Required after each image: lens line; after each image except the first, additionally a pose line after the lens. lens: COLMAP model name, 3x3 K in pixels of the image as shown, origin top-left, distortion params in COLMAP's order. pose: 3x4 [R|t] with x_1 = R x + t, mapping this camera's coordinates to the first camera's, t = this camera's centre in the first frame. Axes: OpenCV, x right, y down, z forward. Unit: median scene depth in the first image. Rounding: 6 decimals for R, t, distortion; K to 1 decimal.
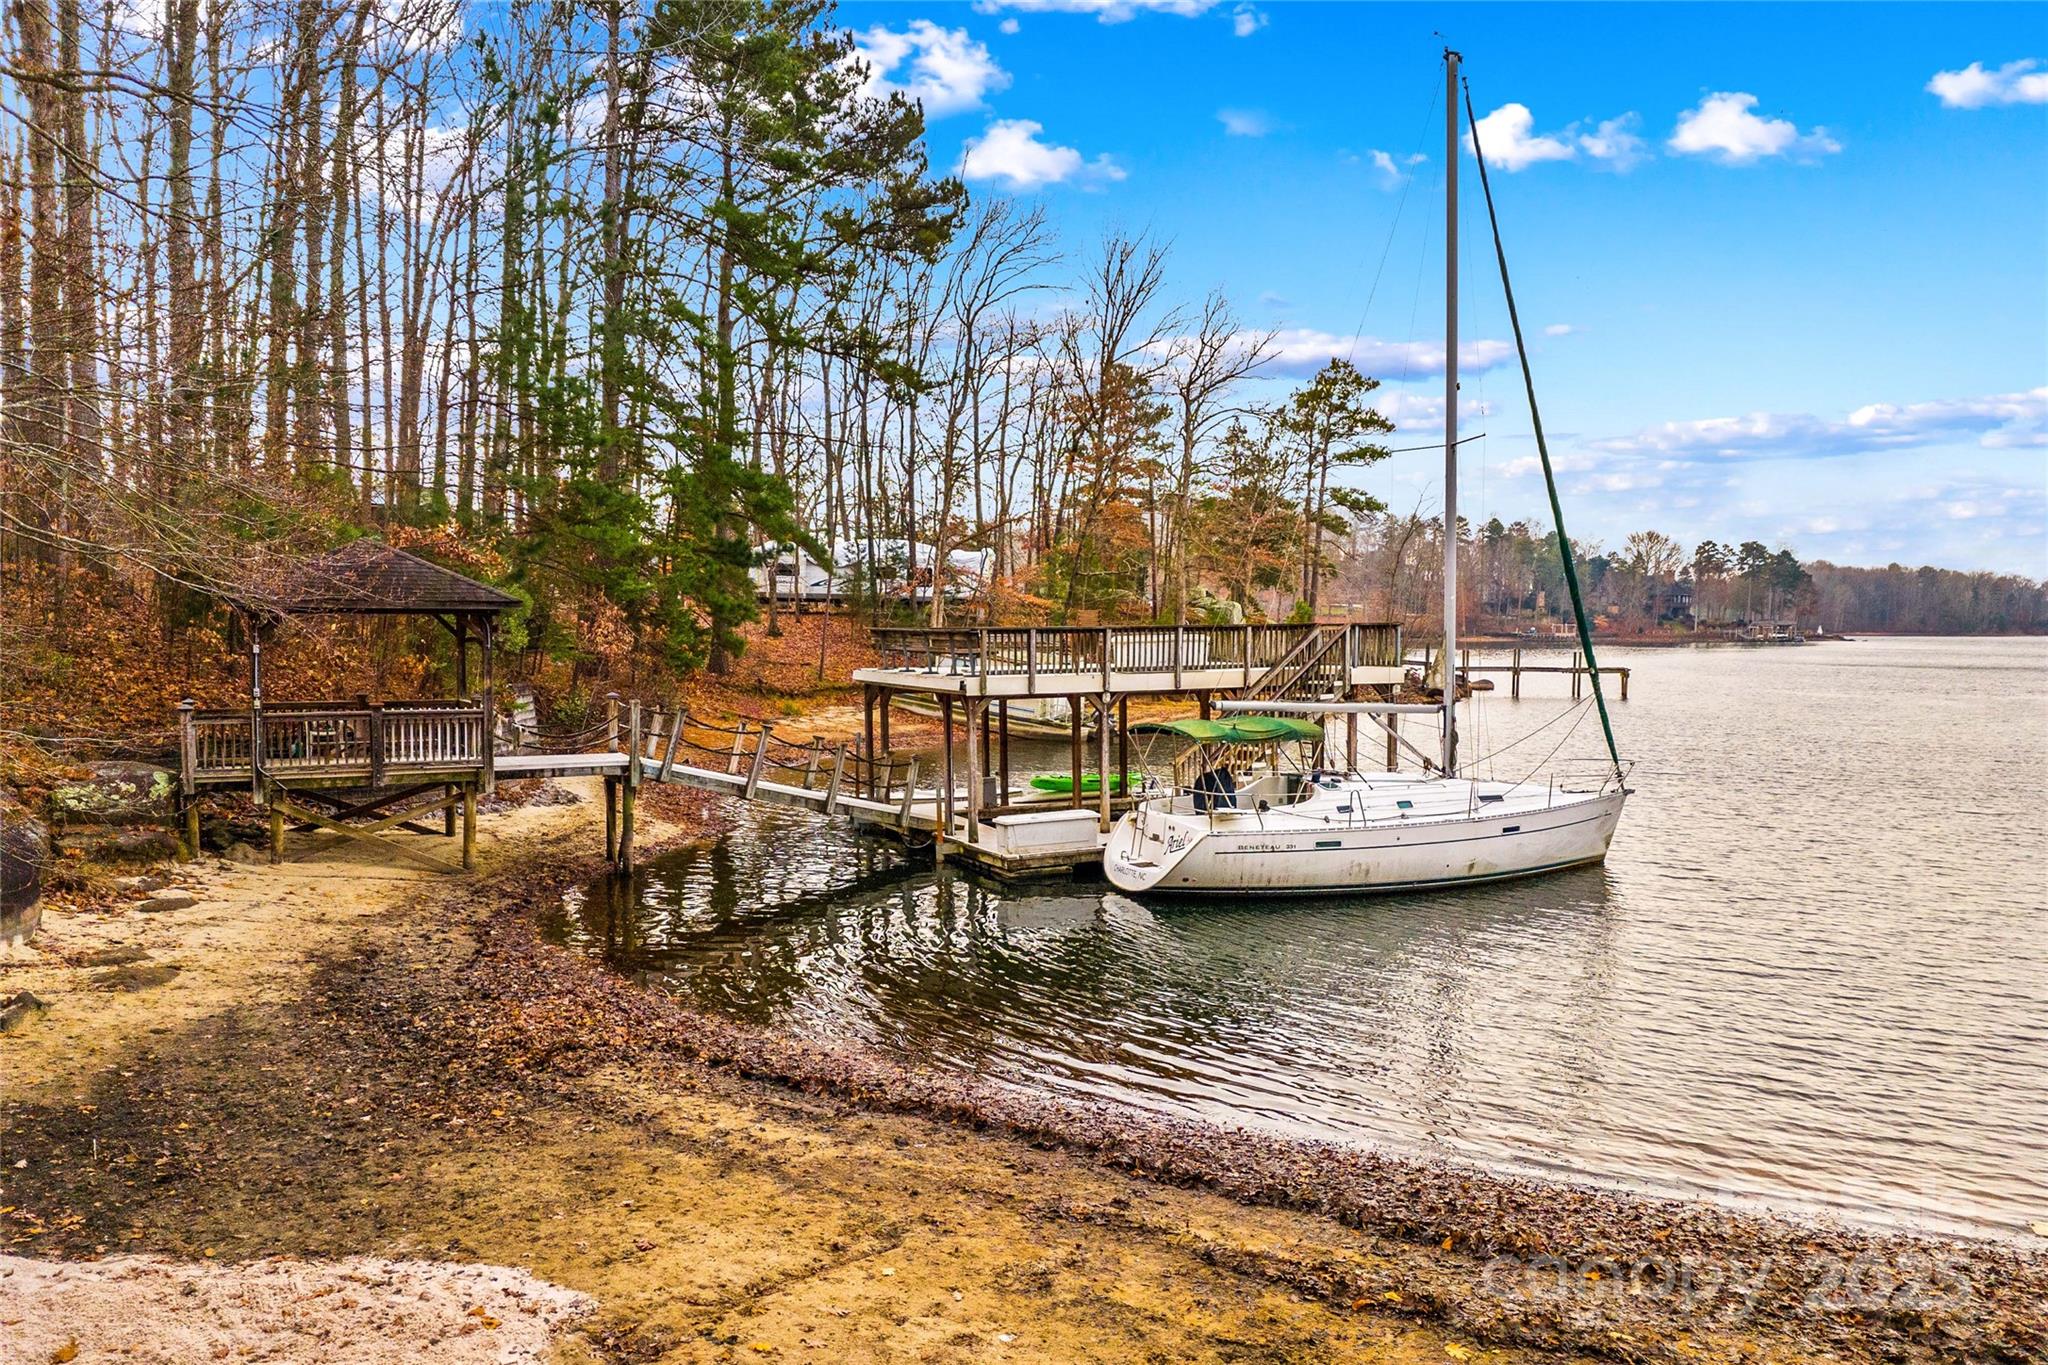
lens RADIAL K [[1471.6, 0, 1008.7], [0, 1471.6, 749.1], [0, 0, 1]] dist [0.067136, -0.083983]
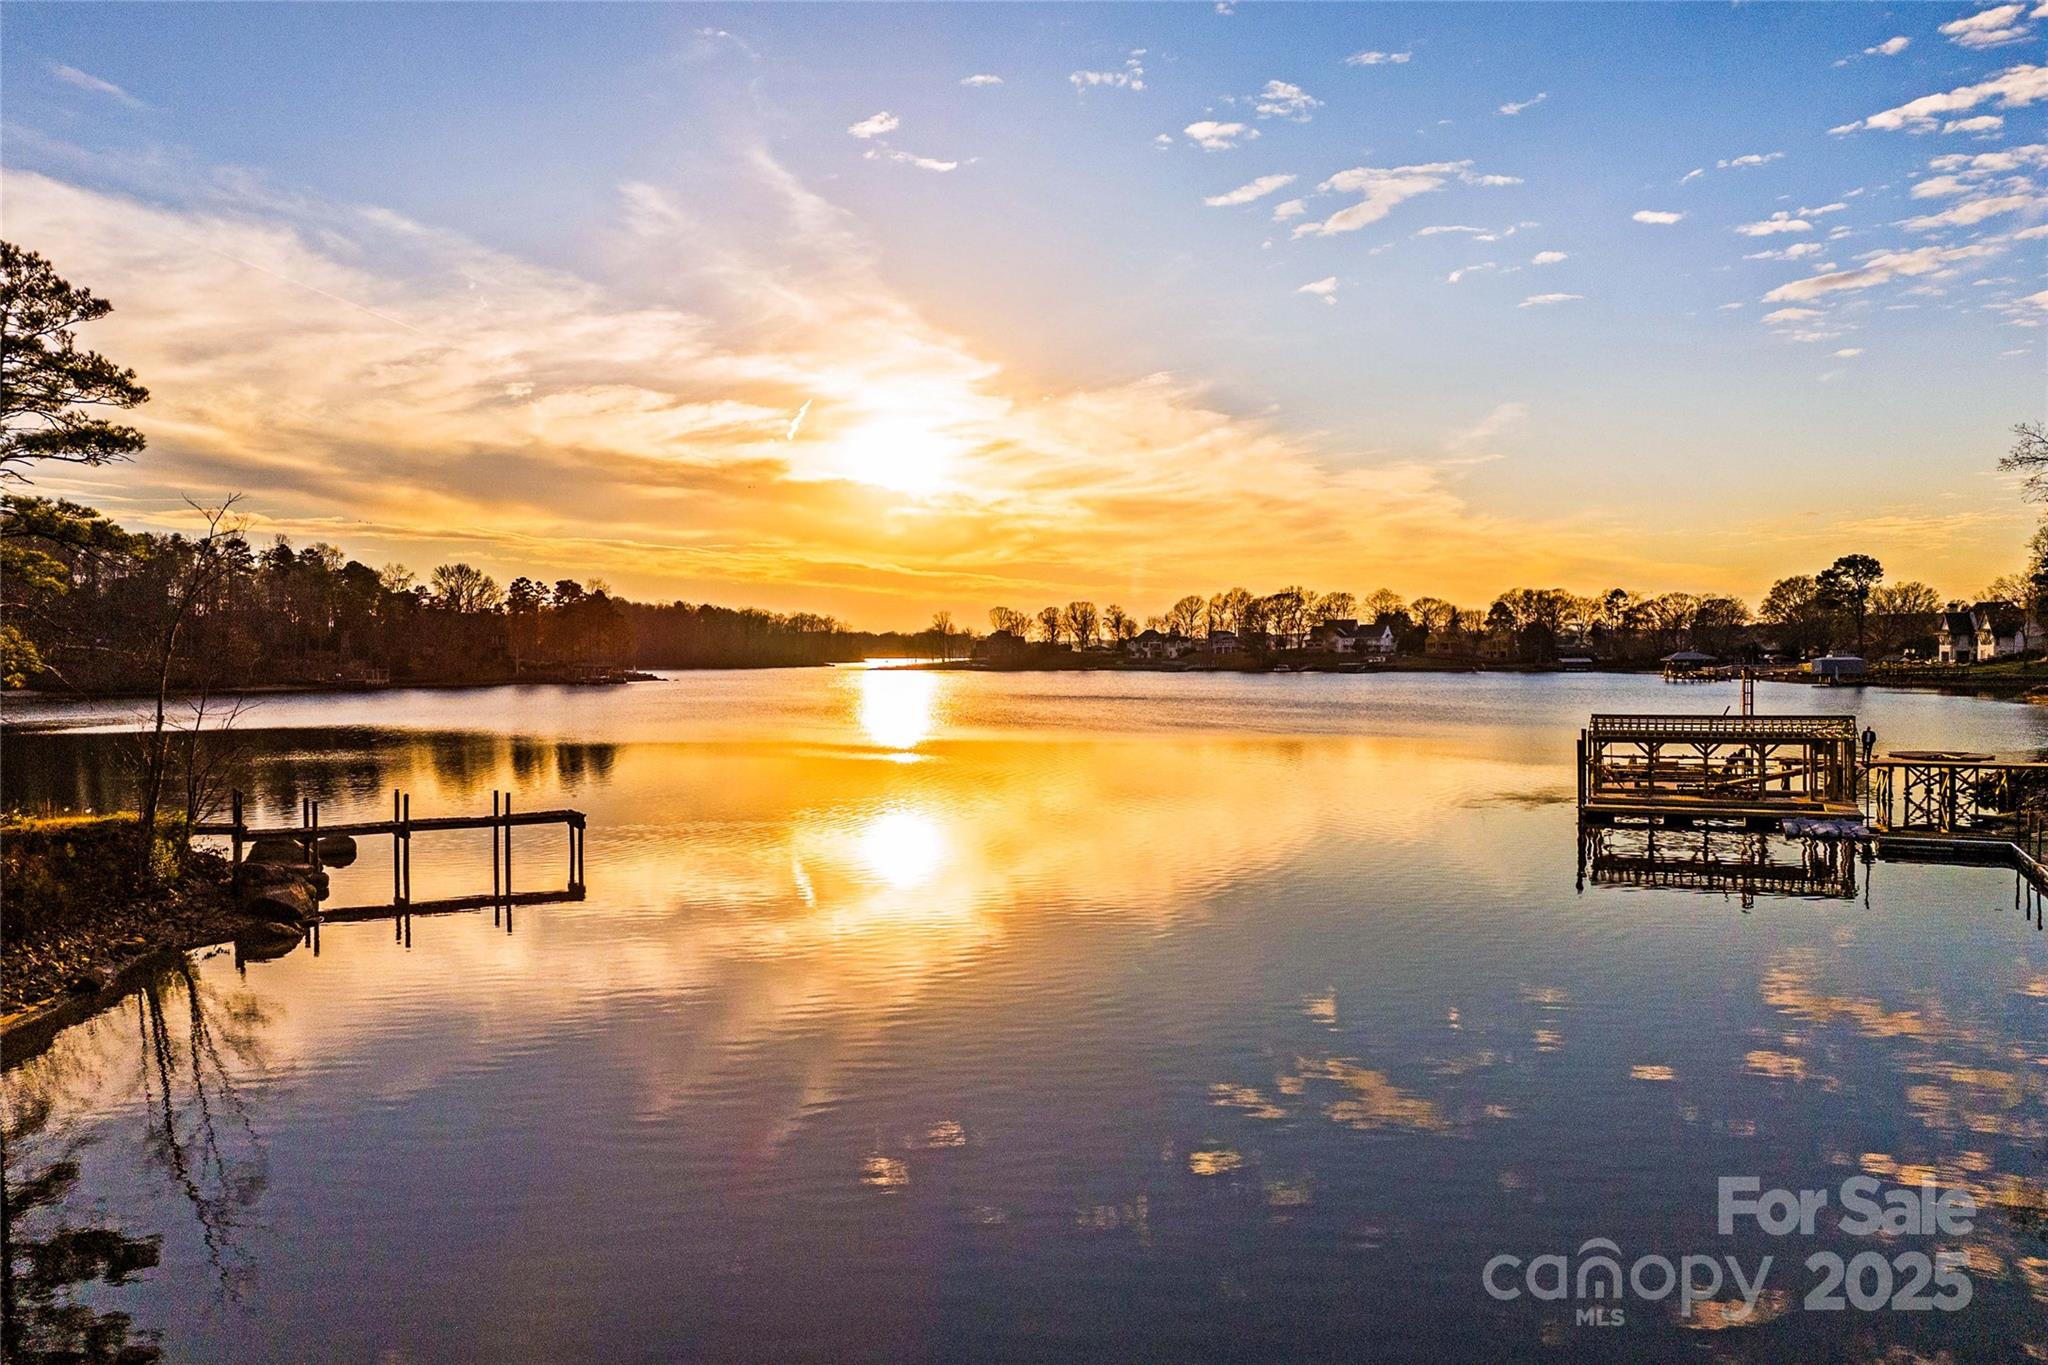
lens RADIAL K [[1507.2, 0, 982.8], [0, 1507.2, 677.5], [0, 0, 1]] dist [0.072420, -0.068230]
pose [[0.731608, -0.021528, 0.681386, 0.127998], [0.066651, 0.996972, -0.040065, -0.091448], [-0.678460, 0.074727, 0.730827, 0.498588]]
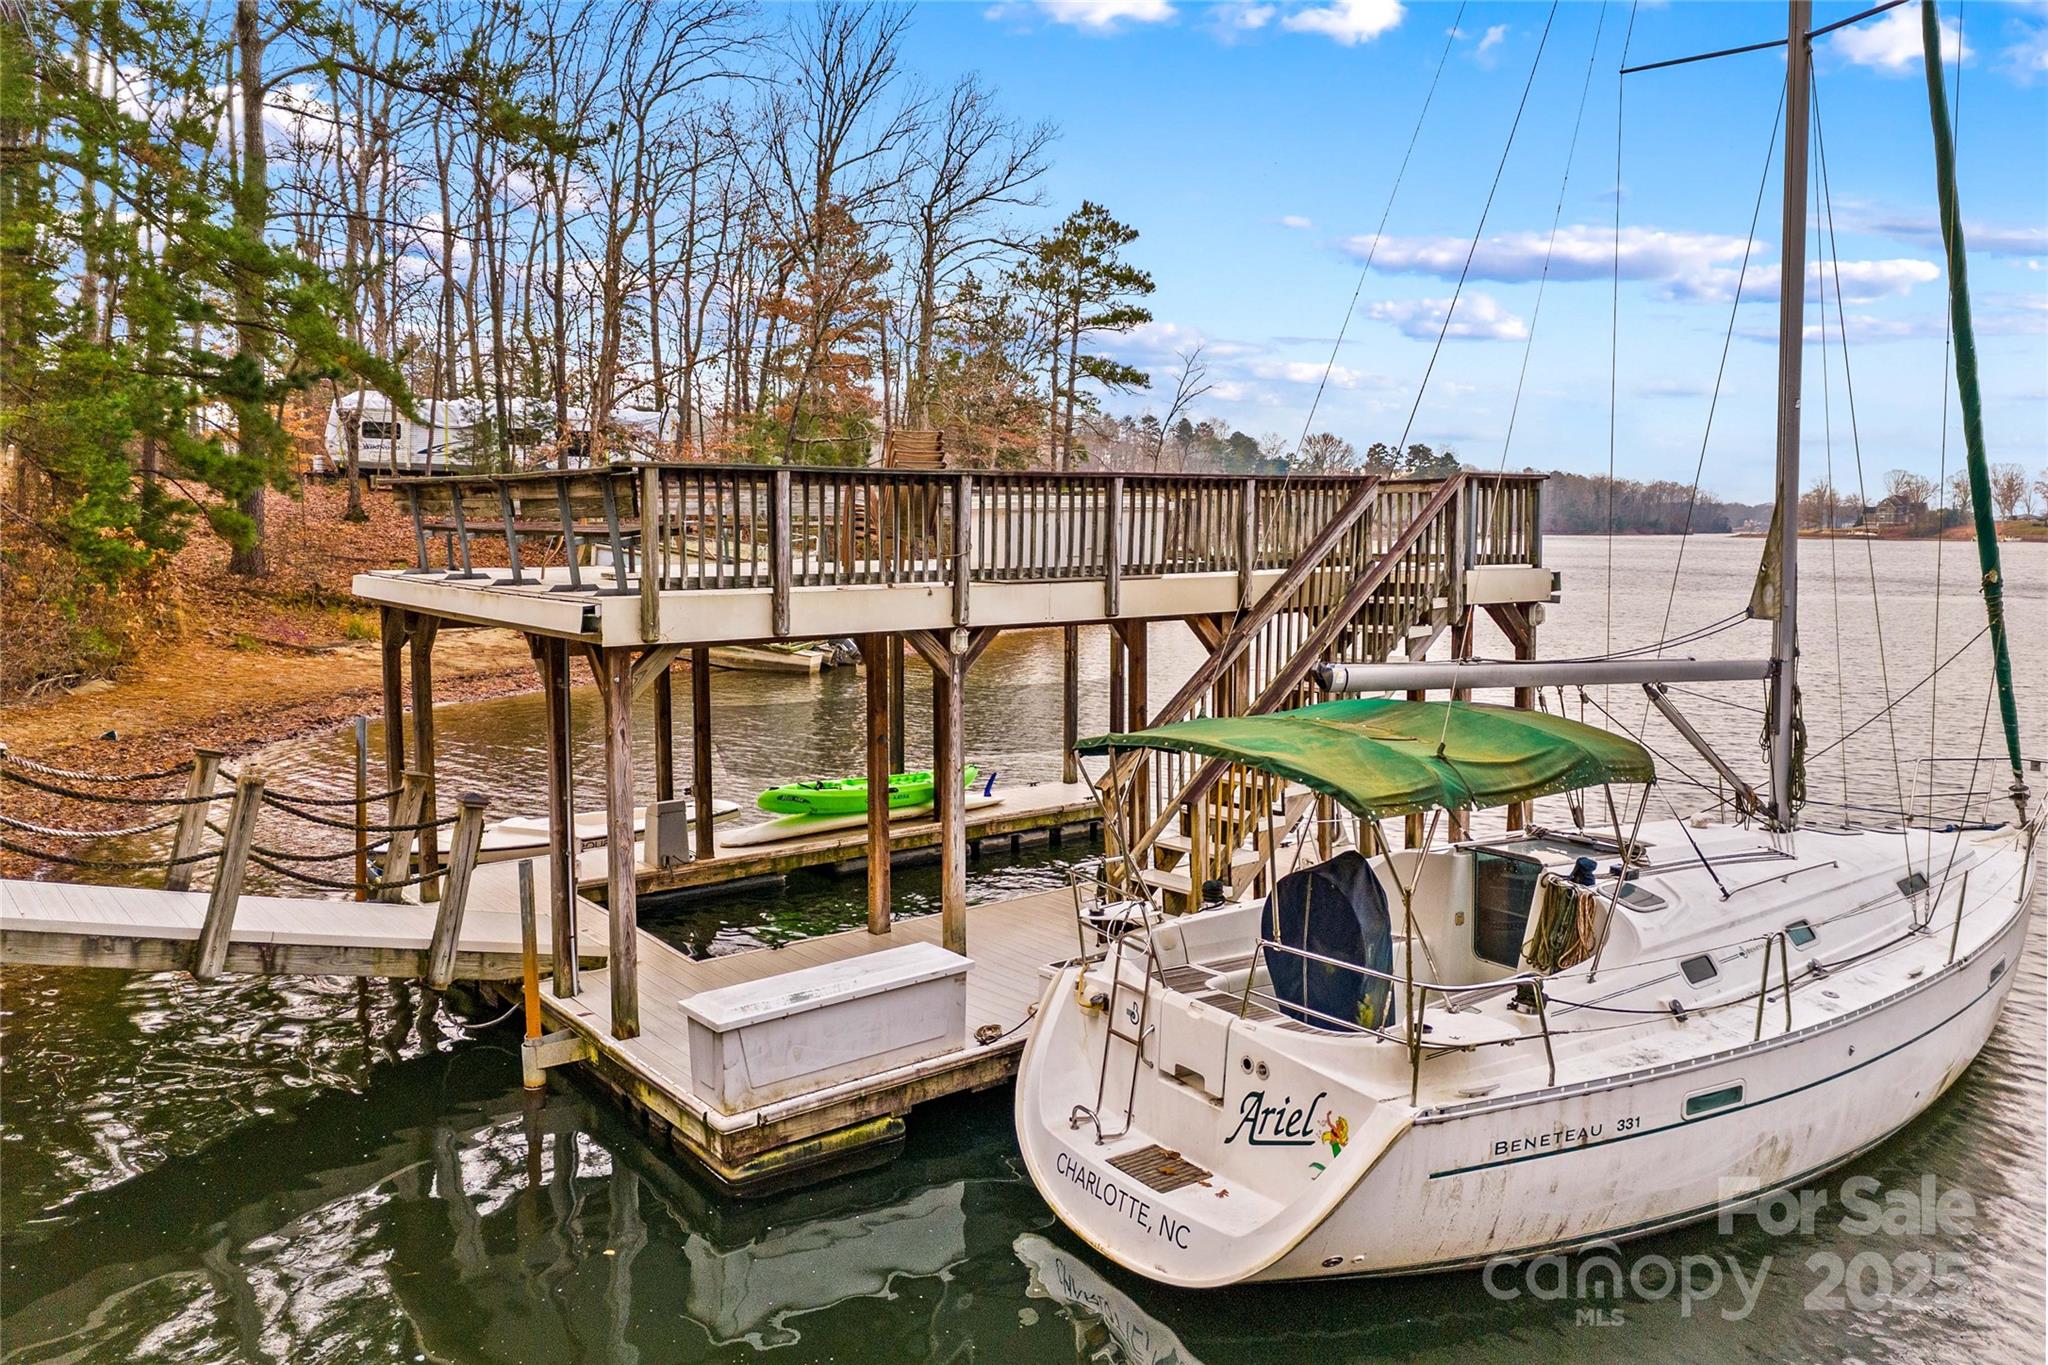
lens RADIAL K [[1459.9, 0, 1020.3], [0, 1459.9, 623.0], [0, 0, 1]] dist [0.080377, -0.076401]
pose [[0.976426, -0.010920, 0.215577, -0.002125], [0.014265, 0.999801, -0.013965, -0.013272], [-0.215381, 0.016711, 0.976387, 0.231168]]
